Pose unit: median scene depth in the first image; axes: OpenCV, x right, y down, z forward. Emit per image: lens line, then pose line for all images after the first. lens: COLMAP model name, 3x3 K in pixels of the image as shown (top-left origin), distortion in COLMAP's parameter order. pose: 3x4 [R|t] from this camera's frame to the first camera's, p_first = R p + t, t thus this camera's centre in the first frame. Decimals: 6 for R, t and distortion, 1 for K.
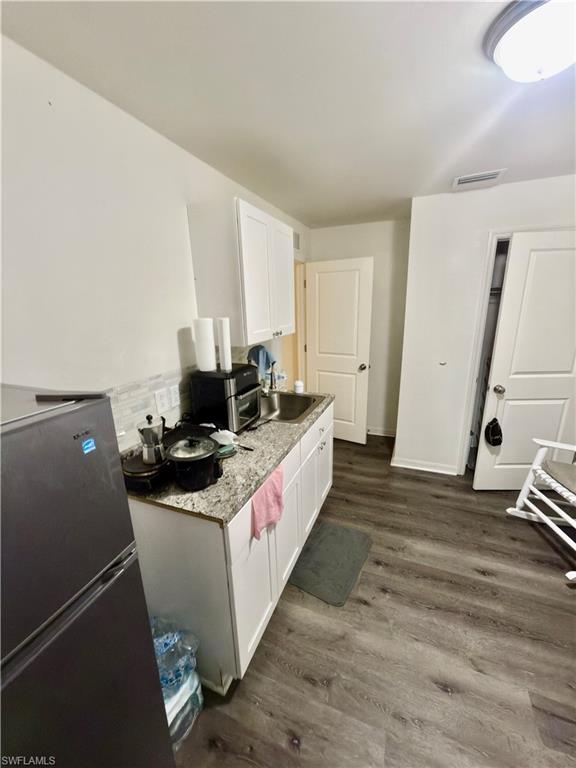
lens RADIAL K [[305.2, 0, 287.9], [0, 305.2, 384.8], [0, 0, 1]] dist [0.003939, -0.001223]
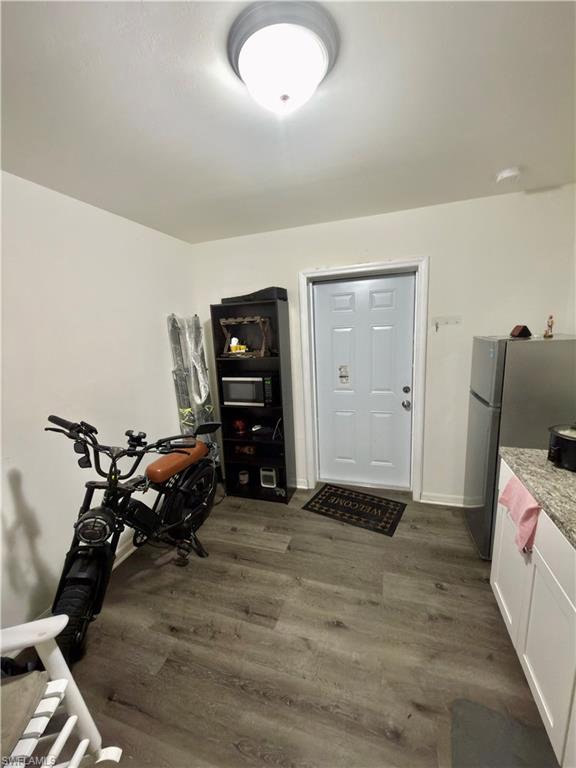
lens RADIAL K [[305.2, 0, 288.9], [0, 305.2, 385.4], [0, 0, 1]] dist [0.003939, -0.001223]
pose [[-0.993921, 0.093844, -0.057568, 0.625025], [0.059310, 0.896945, 0.438146, -0.394061], [0.092752, 0.432068, -0.897059, 1.511096]]
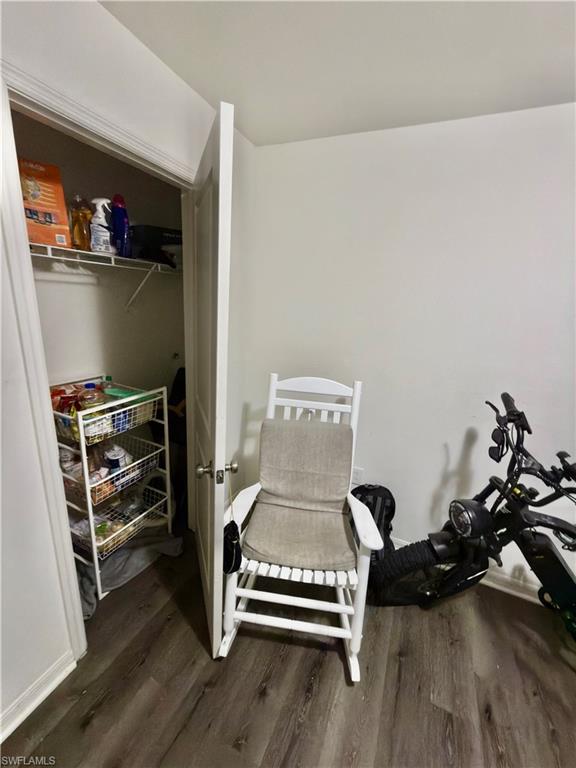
lens RADIAL K [[305.2, 0, 291.1], [0, 305.2, 385.3], [0, 0, 1]] dist [0.003939, -0.001223]
pose [[0.027356, -0.245173, 0.969093, 0.457259], [0.182927, 0.954313, 0.236270, -0.274713], [-0.982746, 0.170810, 0.070955, 1.161561]]
